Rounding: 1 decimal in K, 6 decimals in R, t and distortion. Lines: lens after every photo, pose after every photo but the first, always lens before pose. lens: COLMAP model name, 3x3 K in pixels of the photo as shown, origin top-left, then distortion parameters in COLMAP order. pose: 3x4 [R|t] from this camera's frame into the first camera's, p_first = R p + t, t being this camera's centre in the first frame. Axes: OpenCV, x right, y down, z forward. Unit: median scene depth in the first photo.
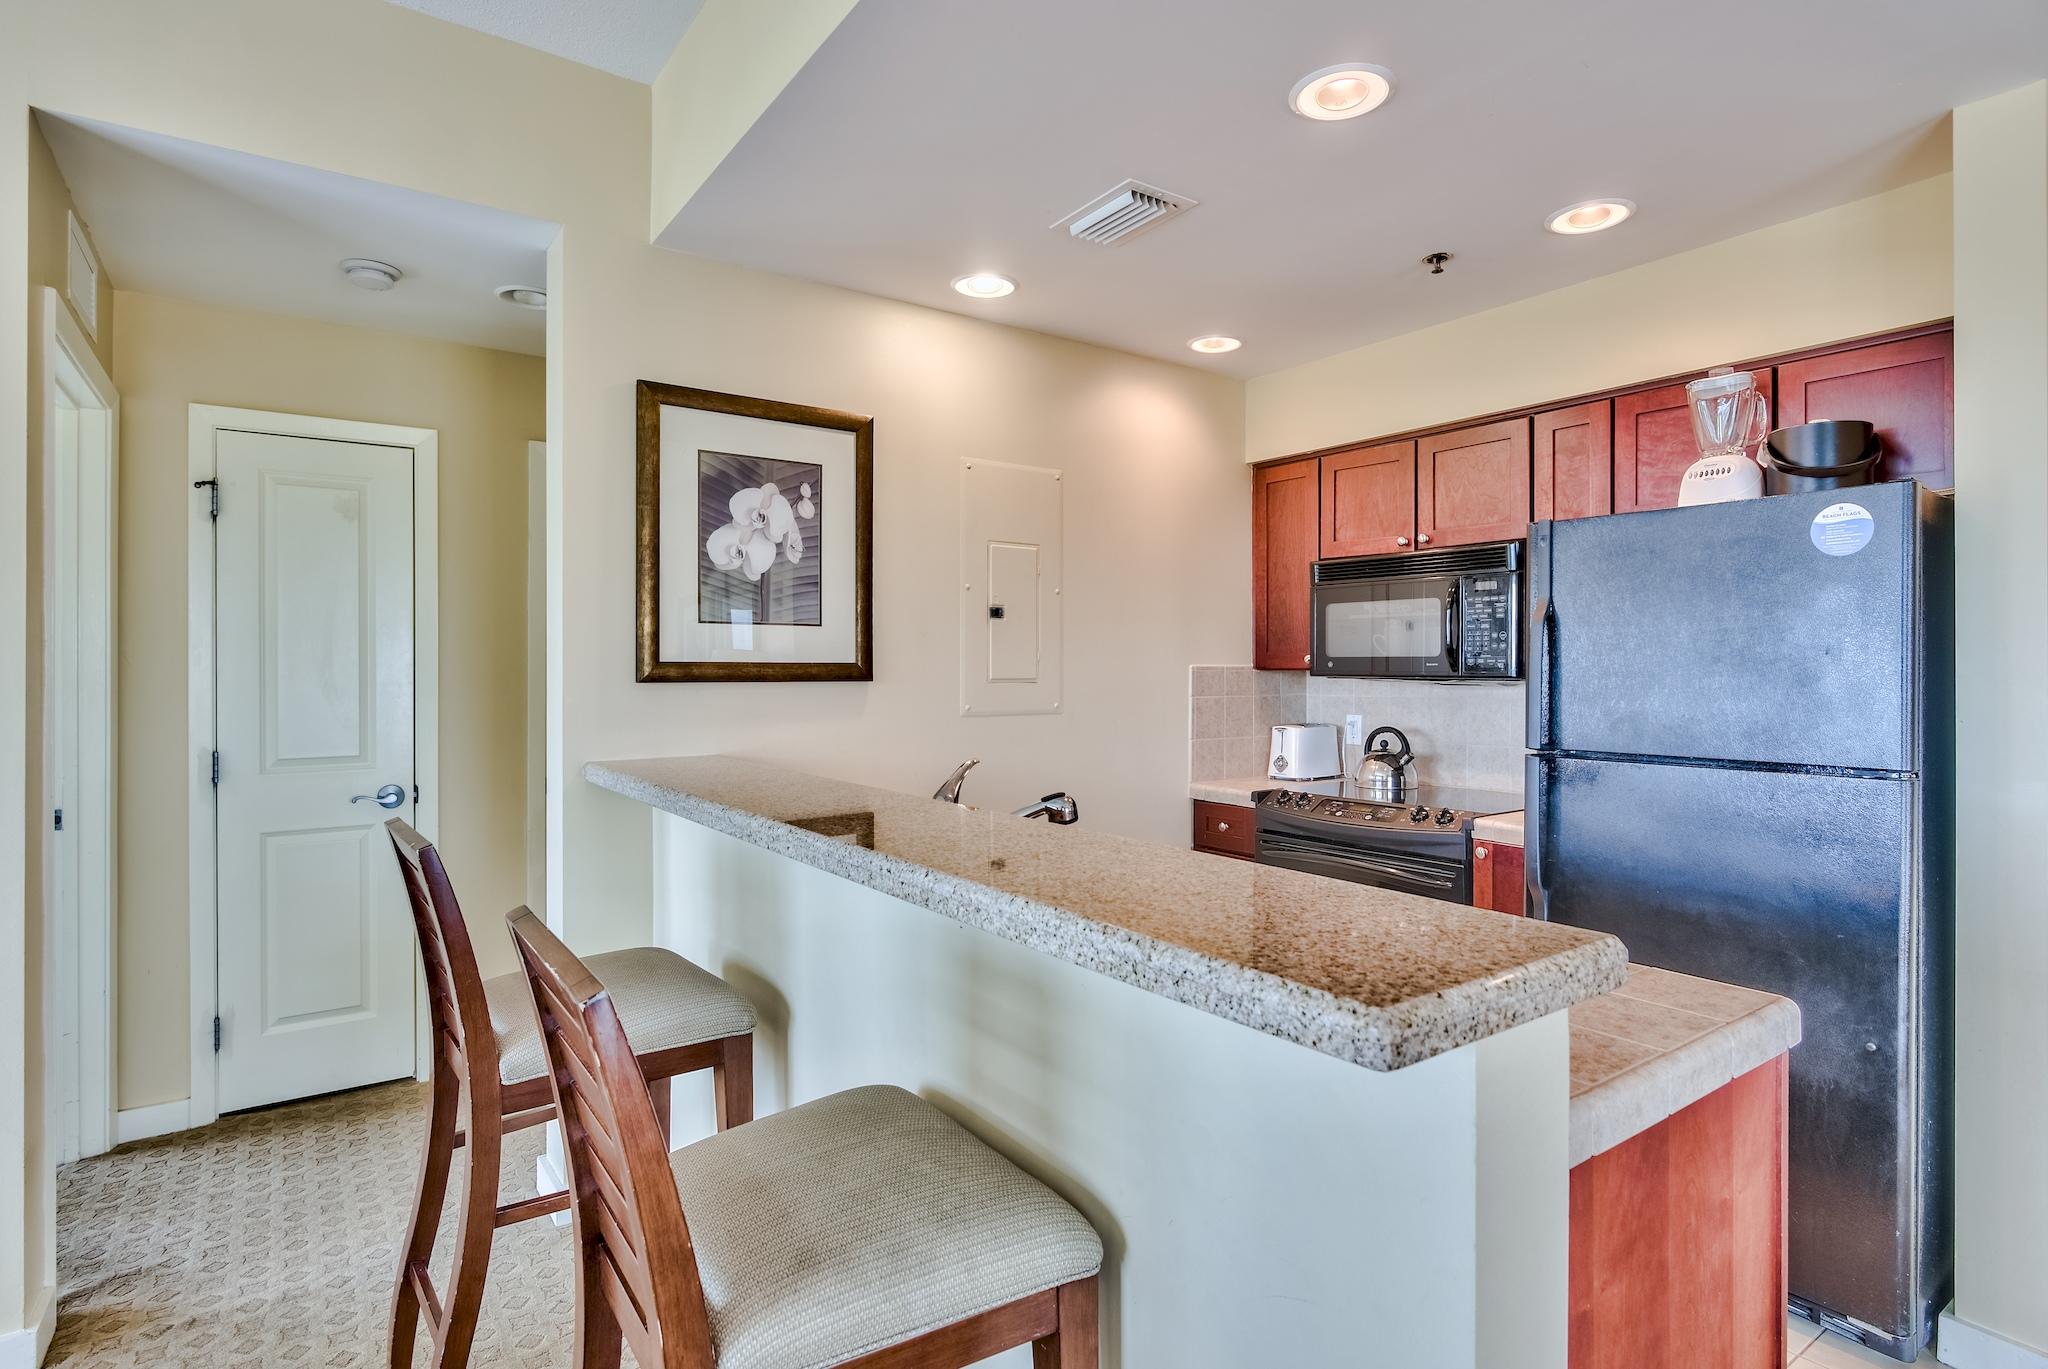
lens RADIAL K [[1035.4, 0, 1029.2], [0, 1035.4, 673.2], [0, 0, 1]] dist [-0.003706, -0.000487]
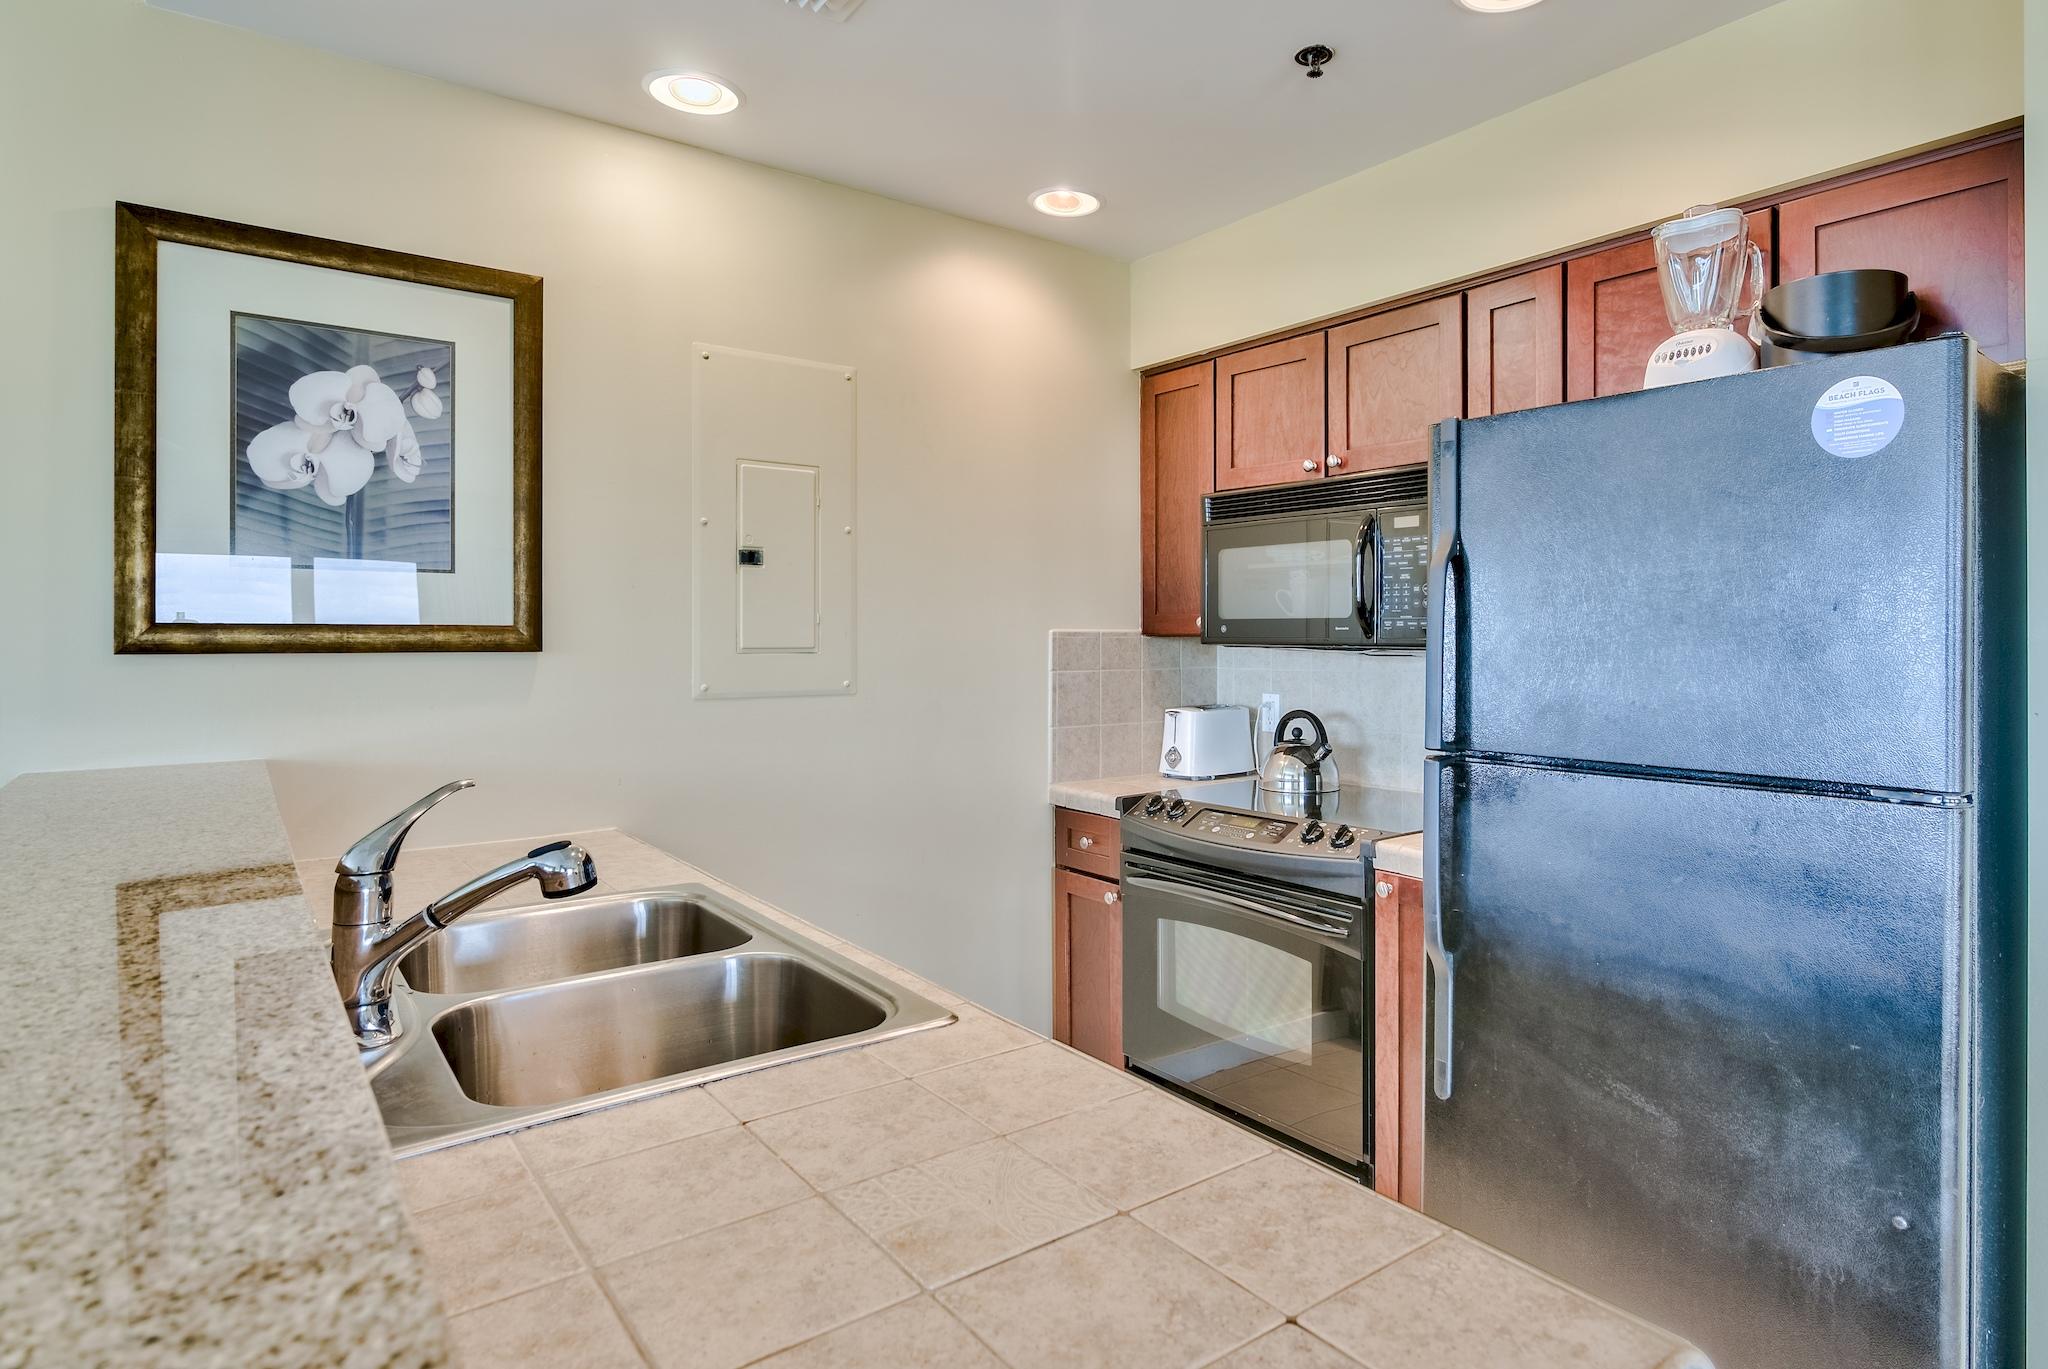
lens RADIAL K [[1116.2, 0, 1089.3], [0, 1116.2, 640.7], [0, 0, 1]] dist [-0.002637, -0.000891]
pose [[0.999162, 0.000071, 0.040925, 0.204684], [-0.000050, 1.000000, -0.000528, 0.000808], [-0.040925, 0.000525, 0.999162, 0.237339]]
